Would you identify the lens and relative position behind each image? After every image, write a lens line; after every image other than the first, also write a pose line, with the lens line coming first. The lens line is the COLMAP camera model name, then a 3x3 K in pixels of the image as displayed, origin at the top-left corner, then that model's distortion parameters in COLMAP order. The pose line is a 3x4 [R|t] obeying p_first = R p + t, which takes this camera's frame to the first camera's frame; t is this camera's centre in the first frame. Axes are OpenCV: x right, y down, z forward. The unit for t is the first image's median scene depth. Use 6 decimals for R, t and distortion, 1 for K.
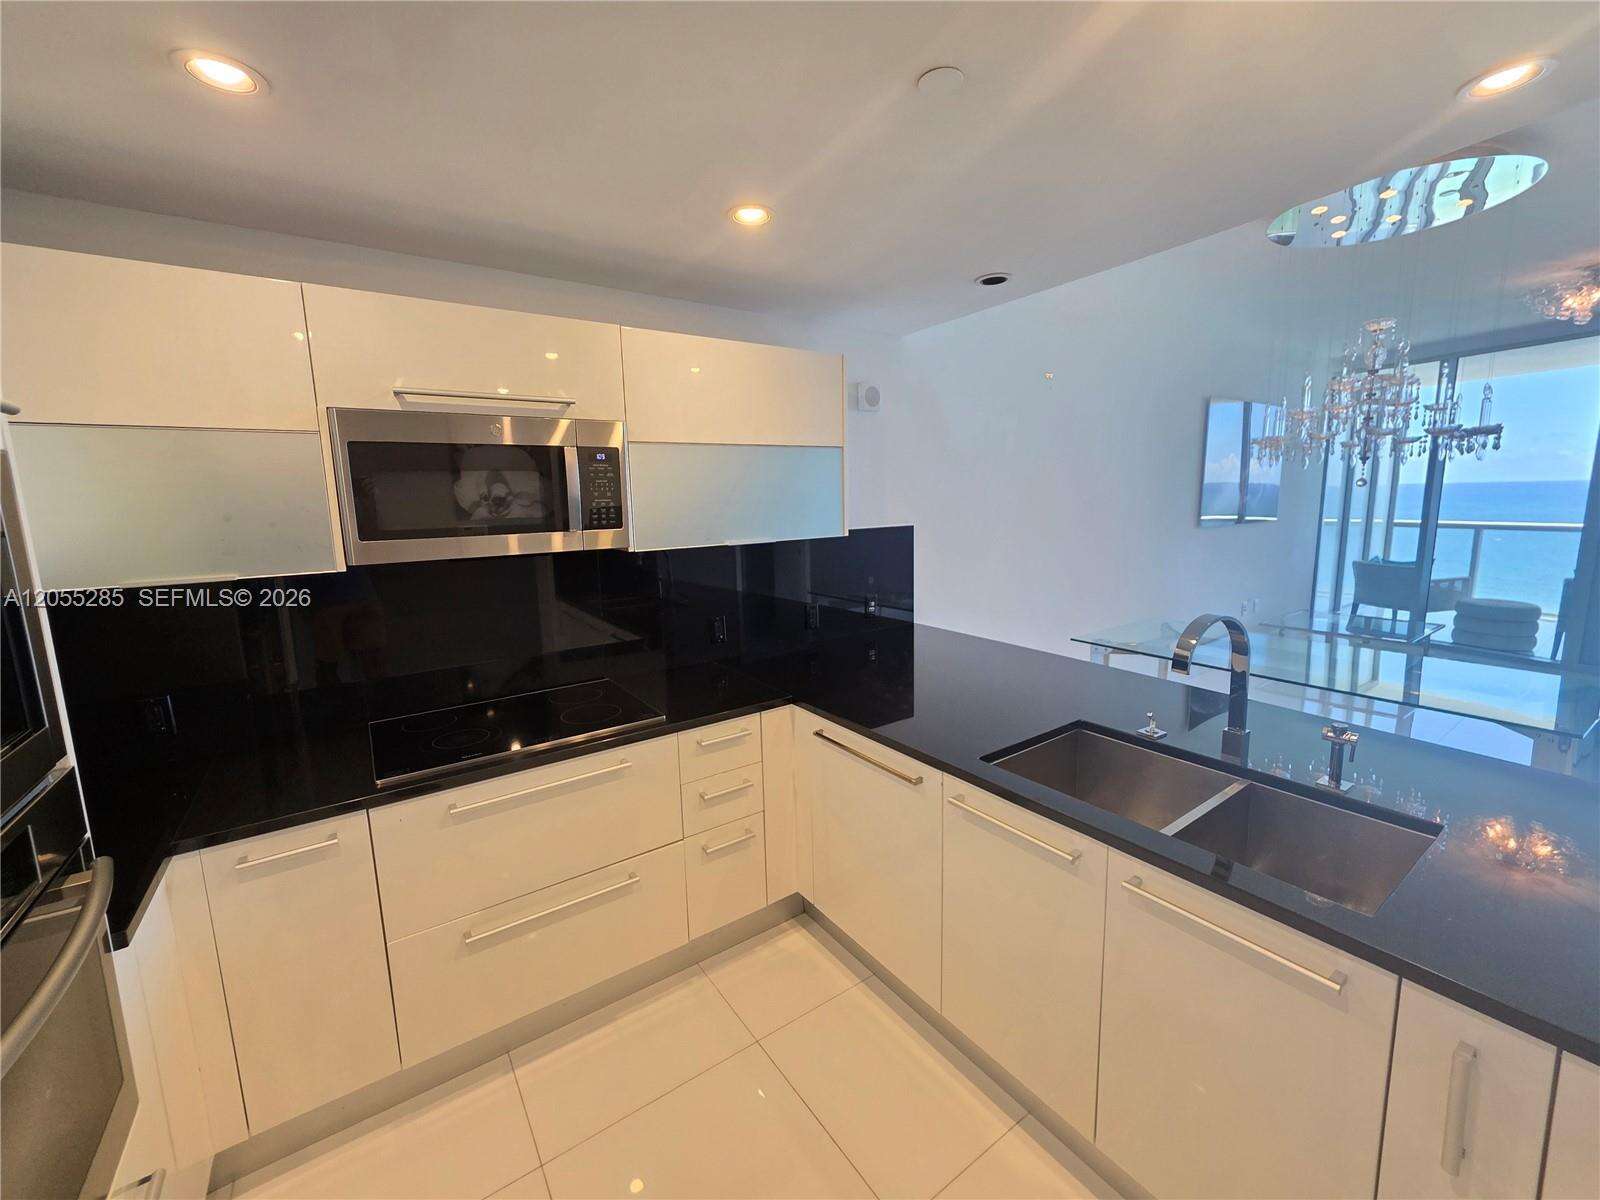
lens RADIAL K [[638.1, 0, 798.5], [0, 638.1, 593.1], [0, 0, 1]] dist [-0.000067, 0.001295]
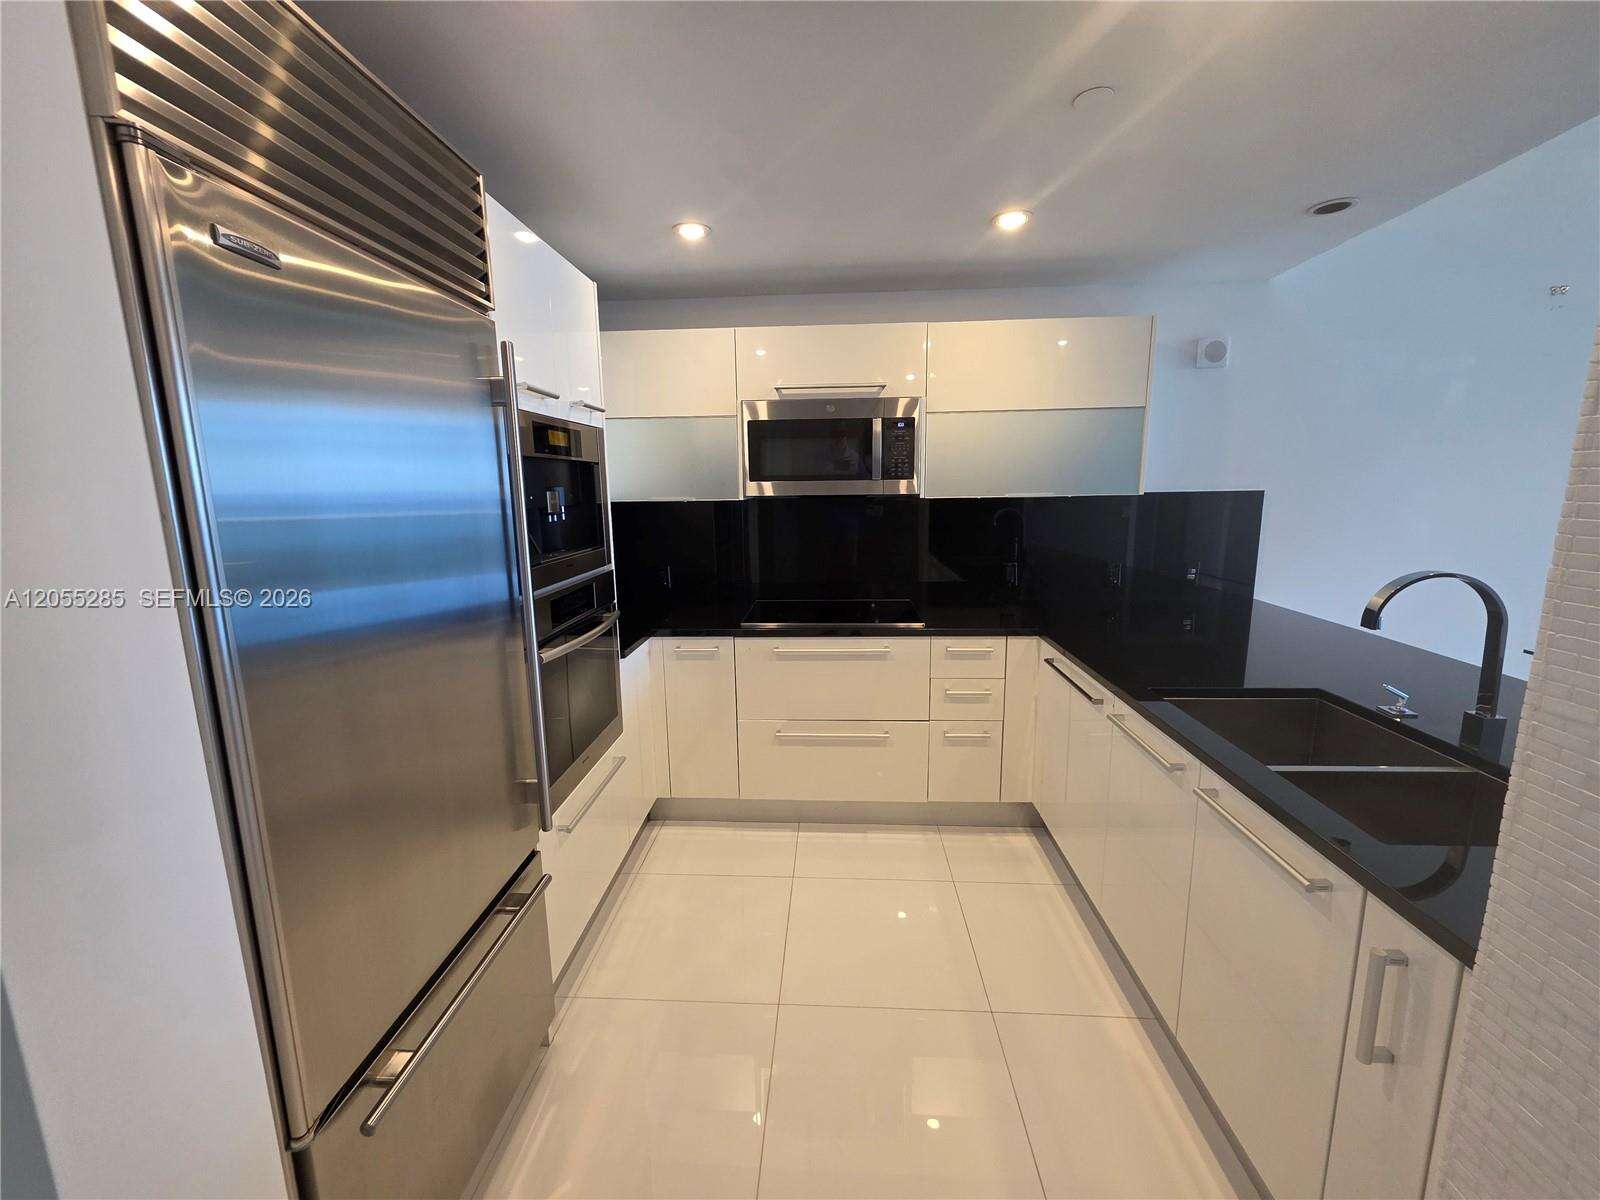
lens RADIAL K [[638.1, 0, 804.5], [0, 638.1, 594.8], [0, 0, 1]] dist [-0.000067, 0.001295]
pose [[0.783486, 0.117601, -0.610180, 0.390720], [-0.097063, 0.993037, 0.066758, 0.071465], [0.613782, 0.006923, 0.789445, -0.183480]]
